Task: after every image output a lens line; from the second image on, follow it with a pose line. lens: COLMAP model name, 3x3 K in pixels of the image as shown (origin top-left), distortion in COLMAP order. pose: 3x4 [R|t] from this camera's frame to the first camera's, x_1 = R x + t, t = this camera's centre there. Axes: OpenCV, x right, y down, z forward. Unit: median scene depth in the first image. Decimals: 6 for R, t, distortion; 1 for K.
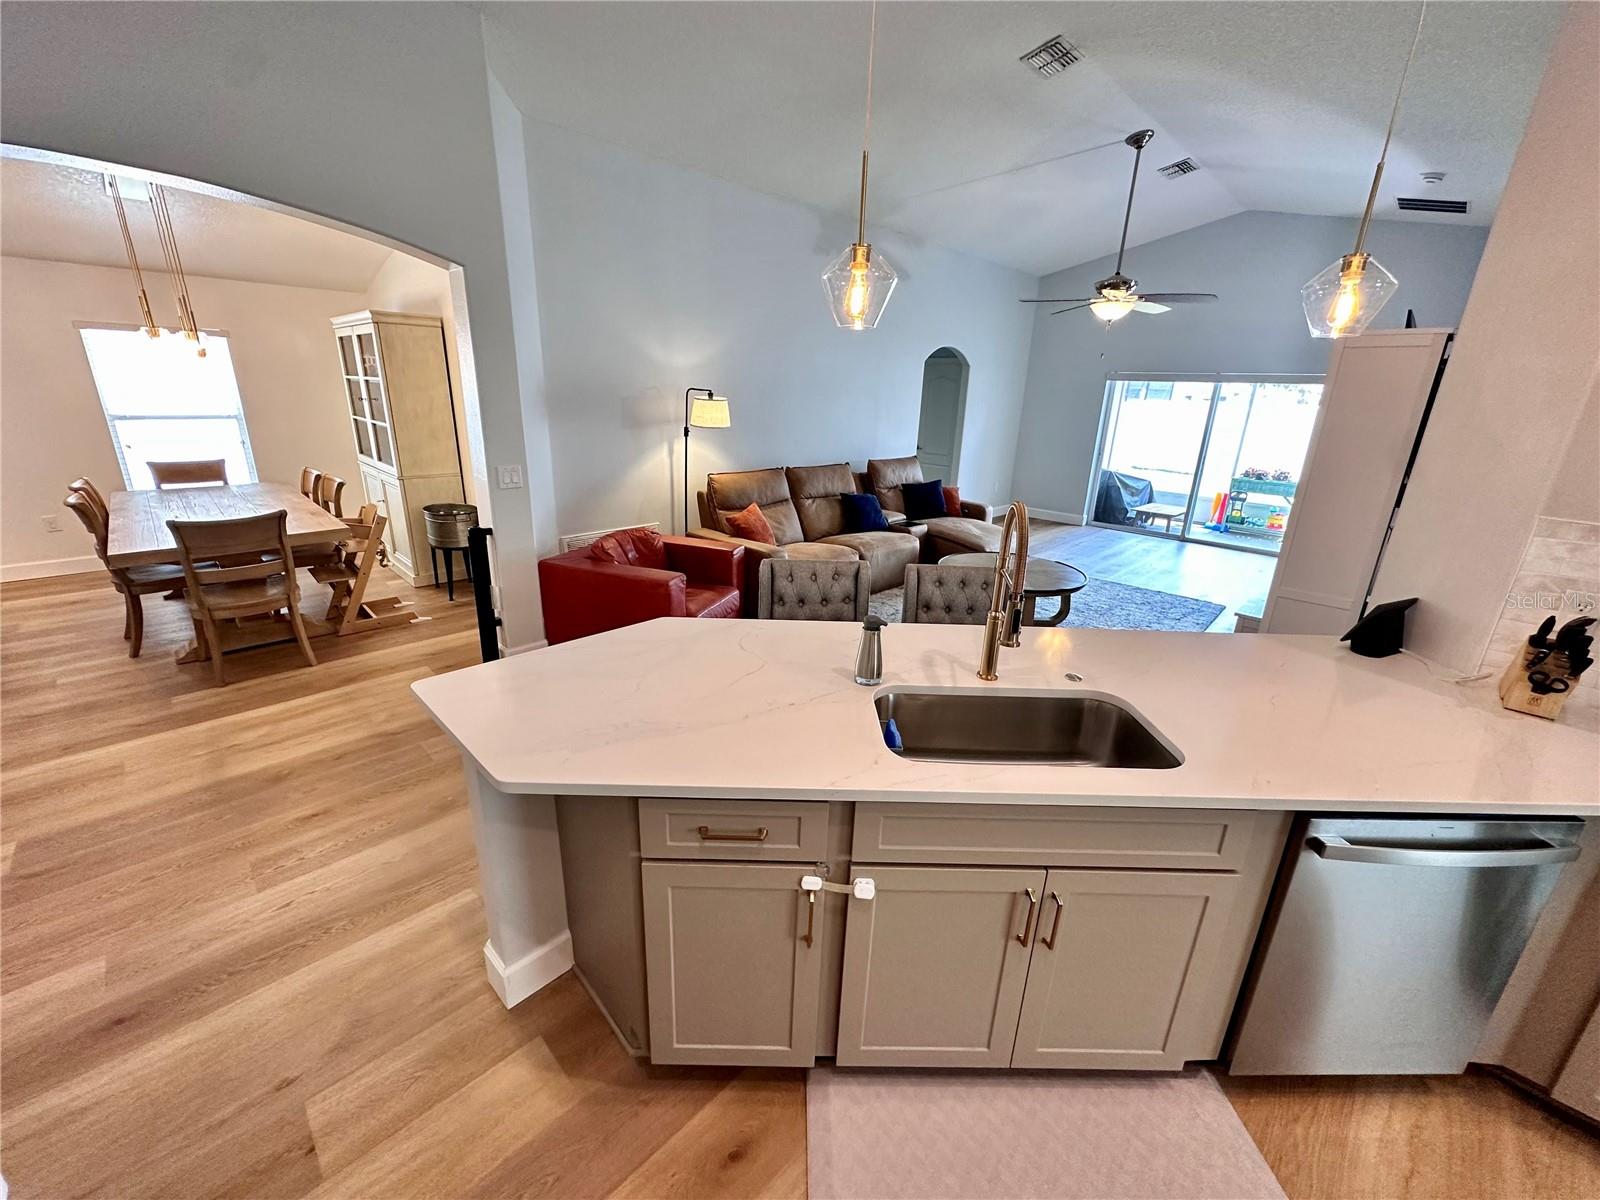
lens RADIAL K [[637.0, 0, 799.4], [0, 637.0, 596.8], [0, 0, 1]] dist [-0.003444, 0.000509]
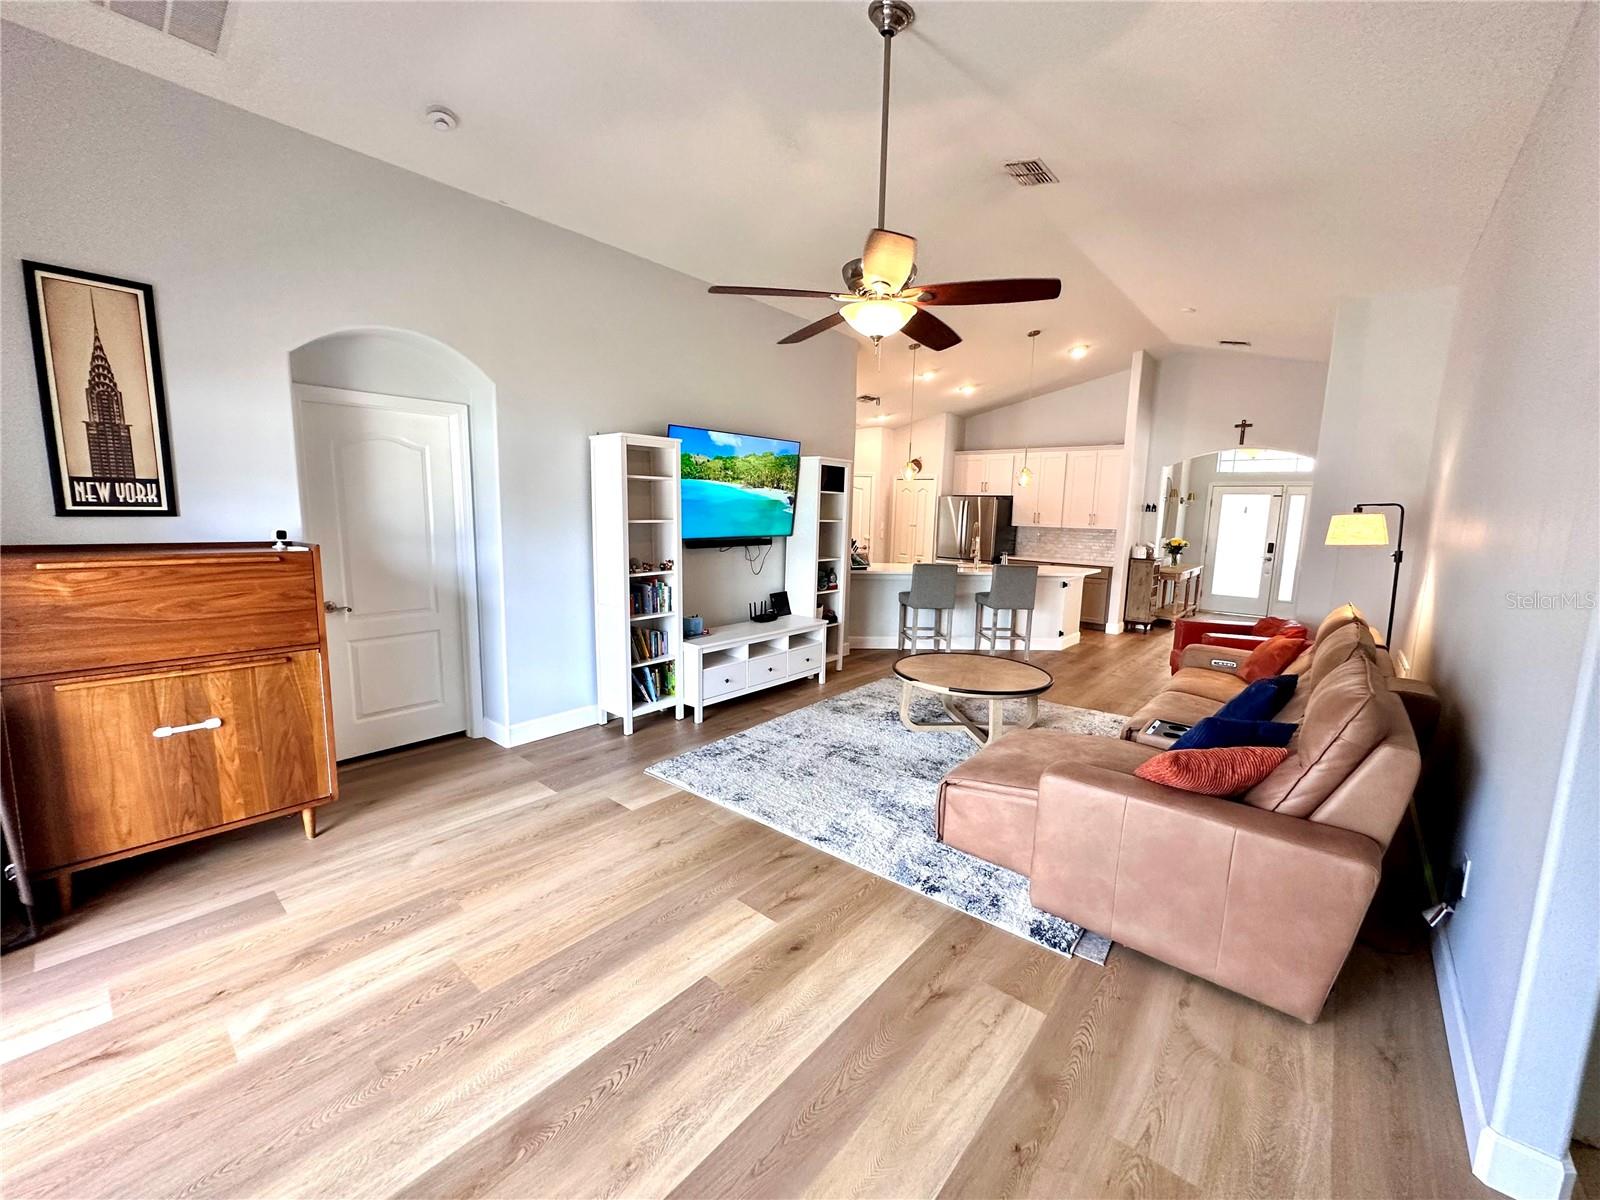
lens RADIAL K [[637.0, 0, 799.4], [0, 637.0, 596.8], [0, 0, 1]] dist [-0.003444, 0.000509]
pose [[-0.995846, -0.044056, -0.079683, 0.536957], [-0.074559, 0.896881, 0.435942, -0.430516], [0.052261, 0.440072, -0.896440, 1.446976]]
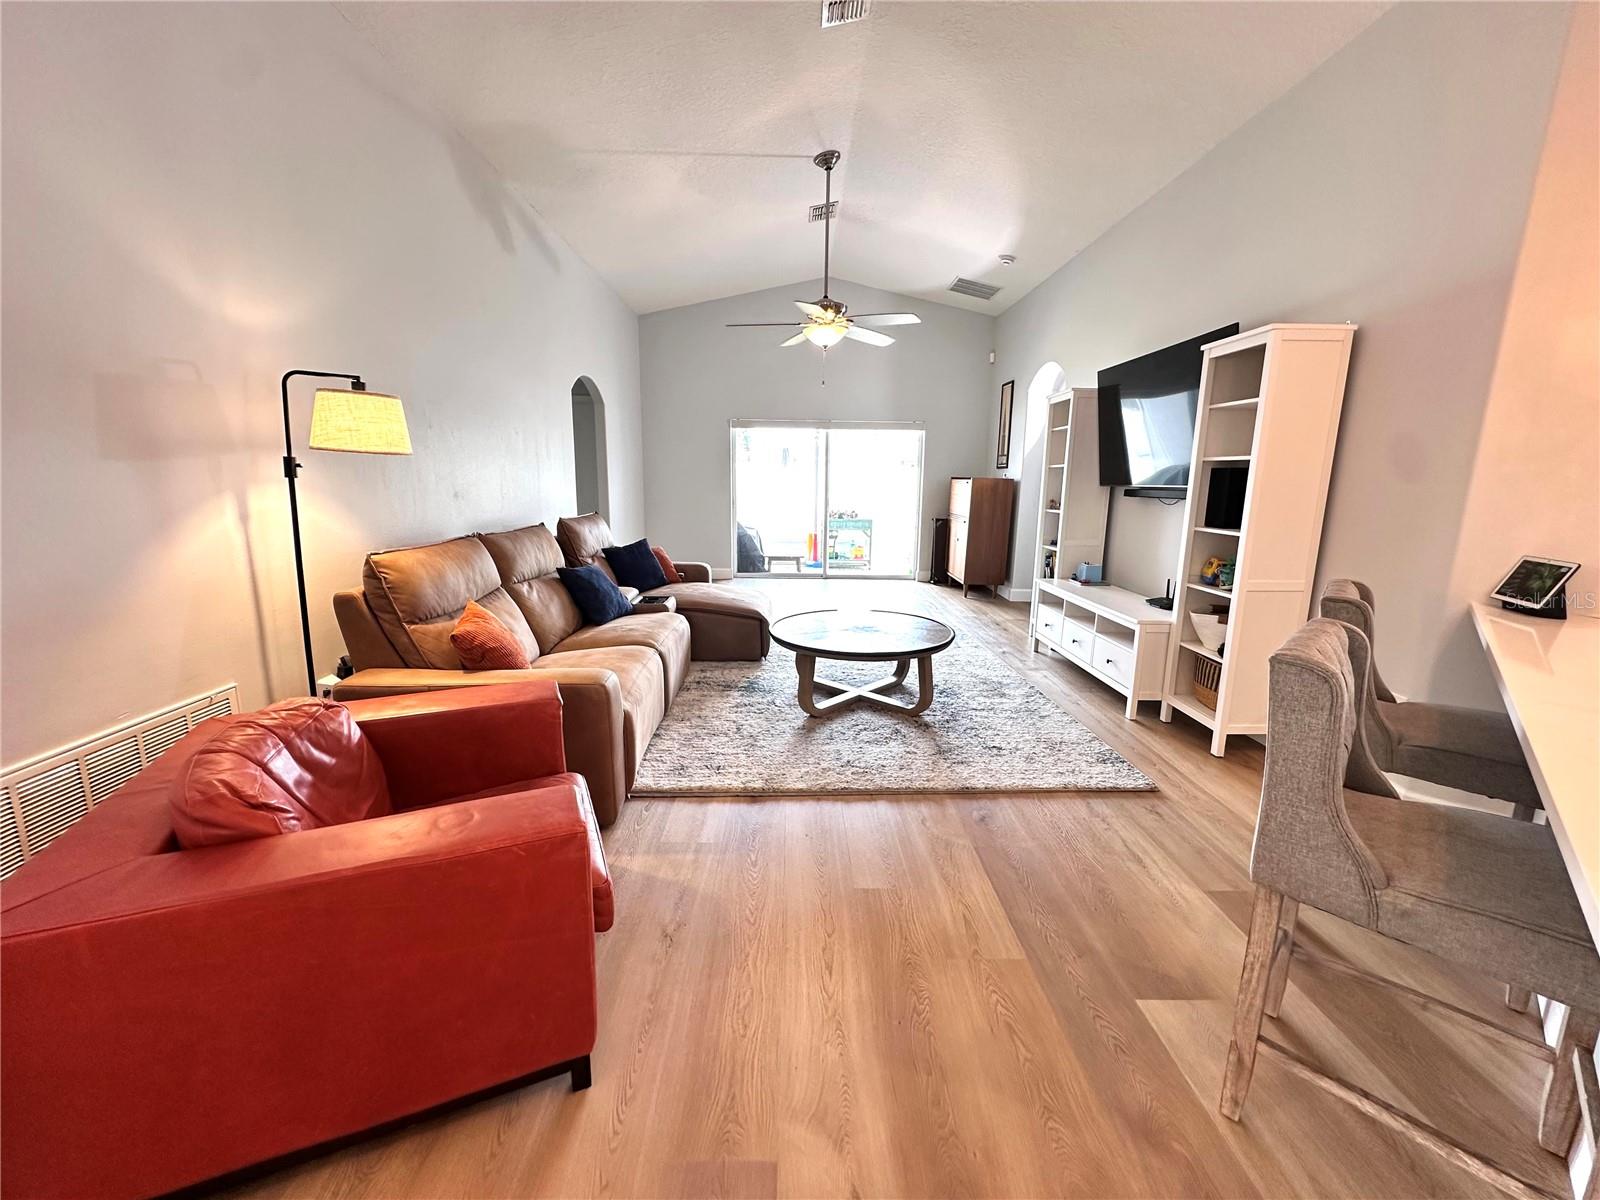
lens RADIAL K [[637.0, 0, 799.4], [0, 637.0, 596.8], [0, 0, 1]] dist [-0.003444, 0.000509]
pose [[0.704116, -0.154553, 0.693061, -0.212329], [0.231223, 0.972735, -0.017991, -0.068465], [-0.671384, 0.172919, 0.720654, 0.388588]]
